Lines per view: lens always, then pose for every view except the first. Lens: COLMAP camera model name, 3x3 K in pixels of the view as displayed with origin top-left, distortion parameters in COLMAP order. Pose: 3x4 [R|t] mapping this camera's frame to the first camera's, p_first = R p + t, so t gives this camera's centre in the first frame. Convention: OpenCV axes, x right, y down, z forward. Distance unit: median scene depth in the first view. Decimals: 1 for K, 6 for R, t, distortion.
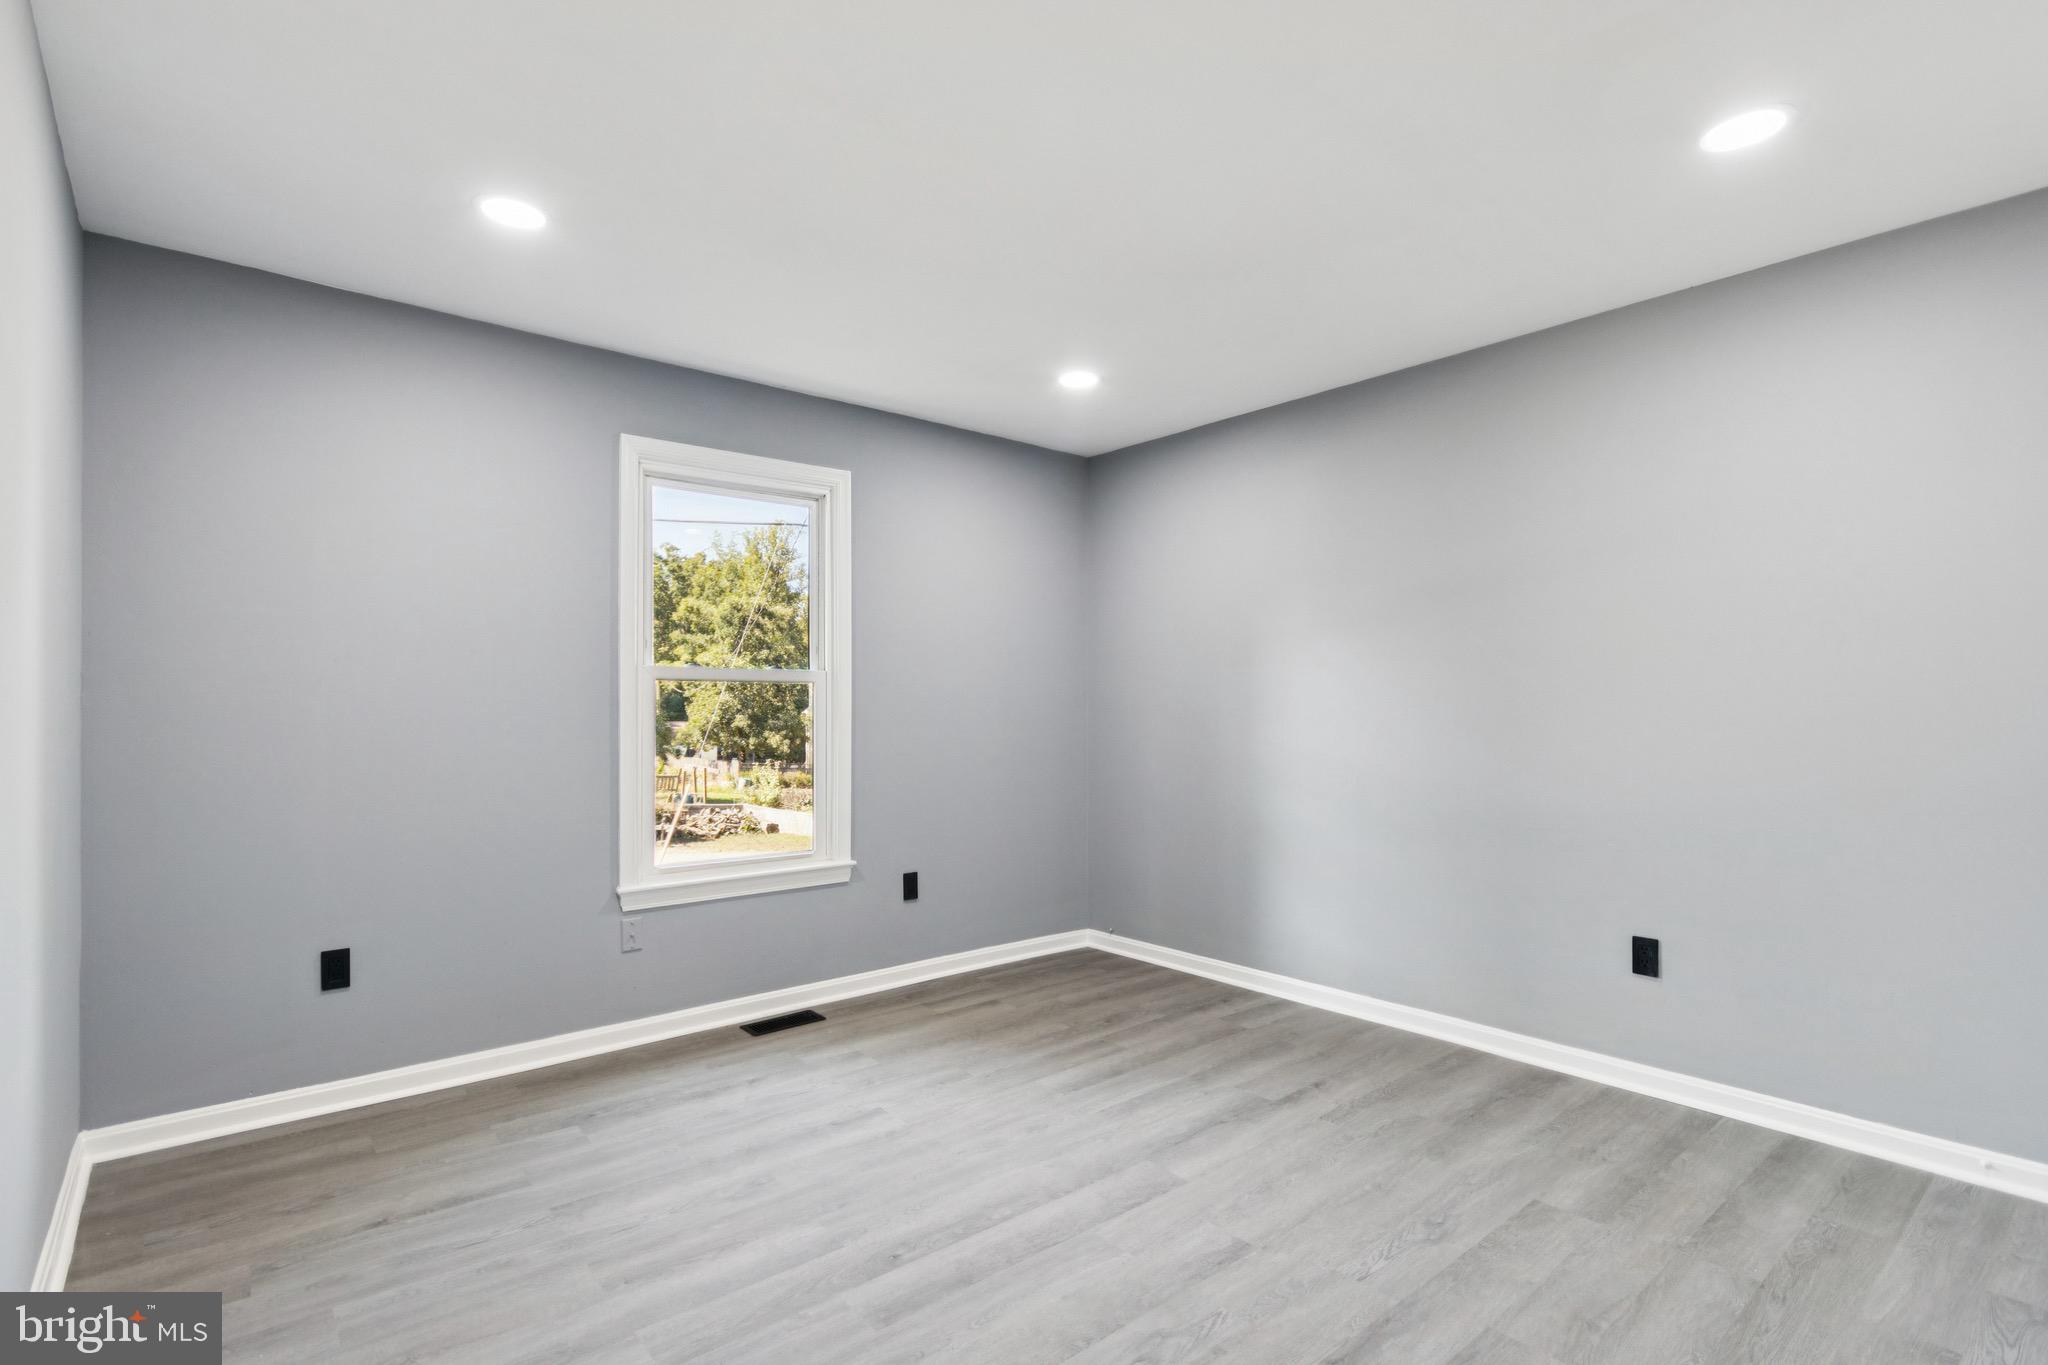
lens RADIAL K [[978.4, 0, 1011.7], [0, 978.4, 703.2], [0, 0, 1]] dist [0.002116, 0.001063]
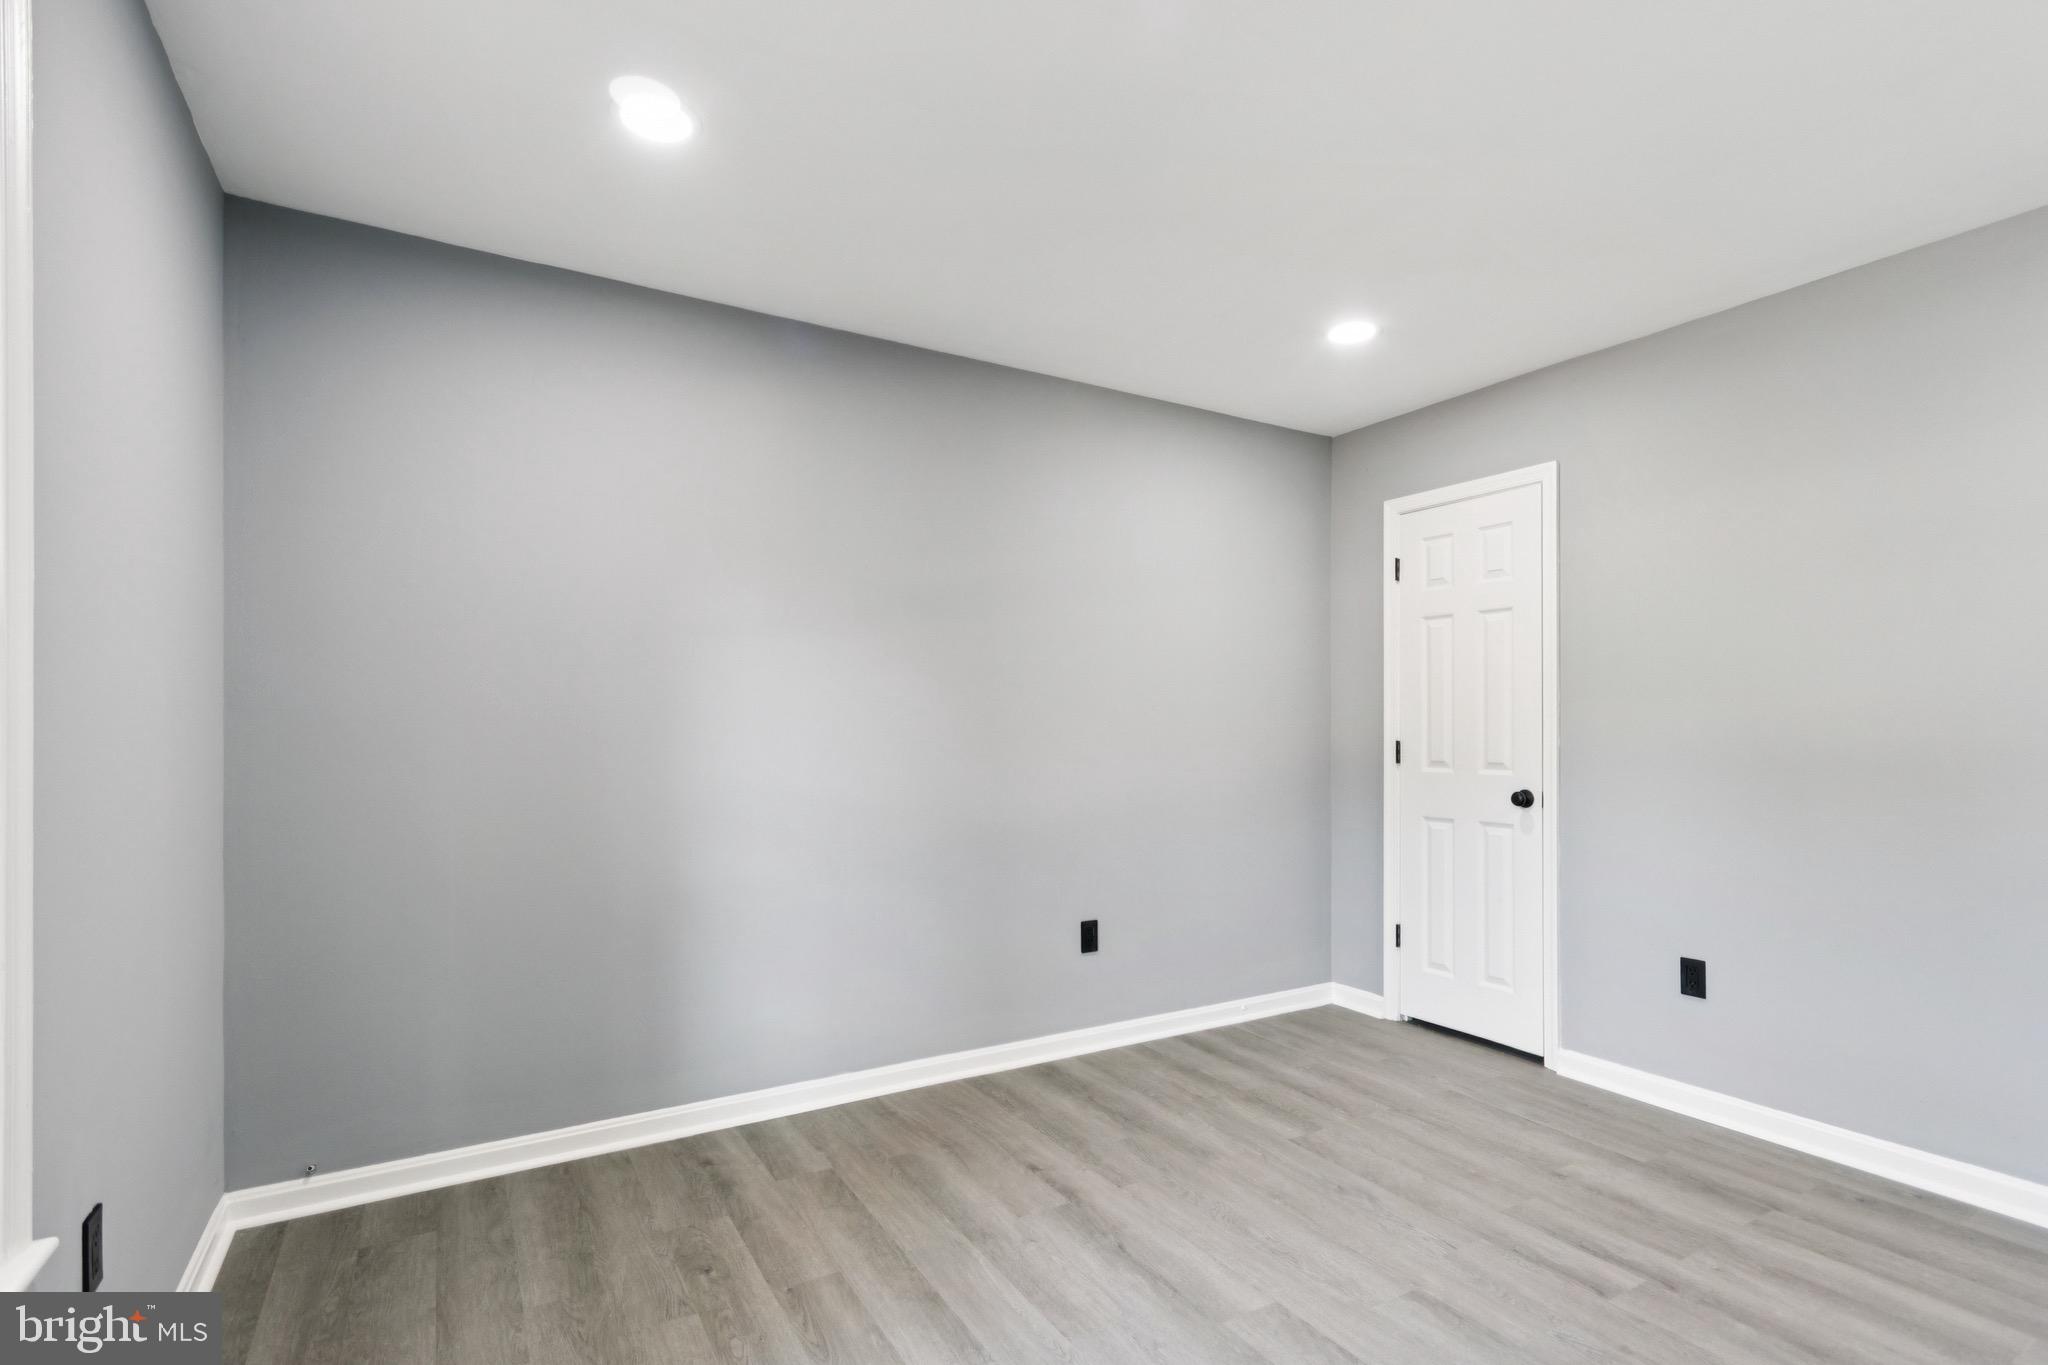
lens RADIAL K [[978.4, 0, 1032.3], [0, 978.4, 698.4], [0, 0, 1]] dist [0.002116, 0.001063]
pose [[0.152571, 0.028556, 0.987880, -0.528817], [-0.006013, 0.999591, -0.027965, -0.002731], [-0.988274, -0.001674, 0.152681, 0.821307]]
